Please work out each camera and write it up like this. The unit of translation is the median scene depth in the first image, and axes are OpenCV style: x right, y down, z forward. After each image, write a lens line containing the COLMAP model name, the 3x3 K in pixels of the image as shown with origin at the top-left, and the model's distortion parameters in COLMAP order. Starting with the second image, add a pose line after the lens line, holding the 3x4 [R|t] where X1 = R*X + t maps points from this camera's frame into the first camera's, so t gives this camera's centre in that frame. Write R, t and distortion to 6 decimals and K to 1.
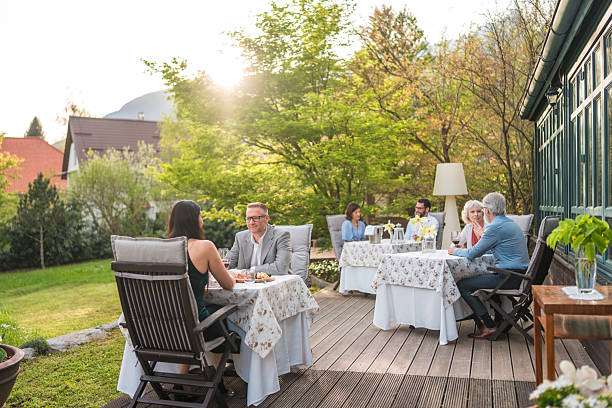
lens RADIAL K [[624.2, 0, 299.7], [0, 624.2, 209.2], [0, 0, 1]] dist [-0.014296, 0.000000]
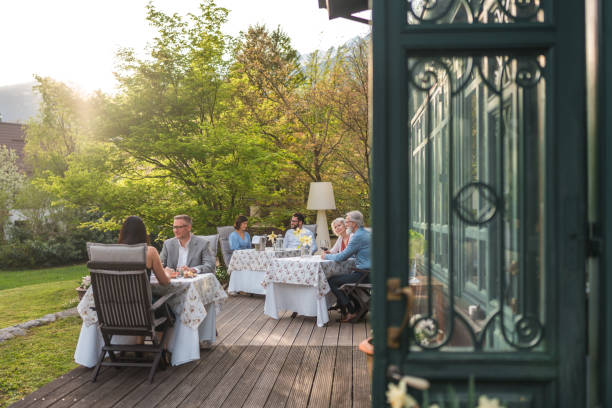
lens RADIAL K [[683.7, 0, 306.0], [0, 683.7, 206.8], [0, 0, 1]] dist [-0.009355, 0.000000]
pose [[0.975361, 0.011948, 0.220292, -0.105191], [-0.008558, 0.999830, -0.016339, -0.010711], [-0.220449, 0.014051, 0.975297, -0.372051]]
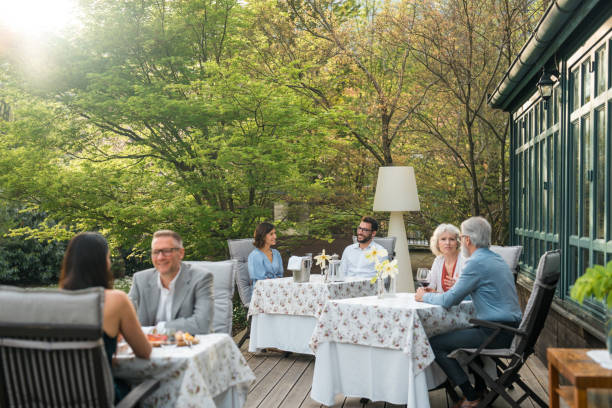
lens RADIAL K [[945.9, 0, 308.7], [0, 945.9, 210.6], [0, 0, 1]] dist [-0.014805, 0.000000]
pose [[0.981959, 0.015452, 0.188464, -0.095785], [-0.014819, 0.999879, -0.004765, -0.026275], [-0.188515, 0.001886, 0.982069, -0.066698]]
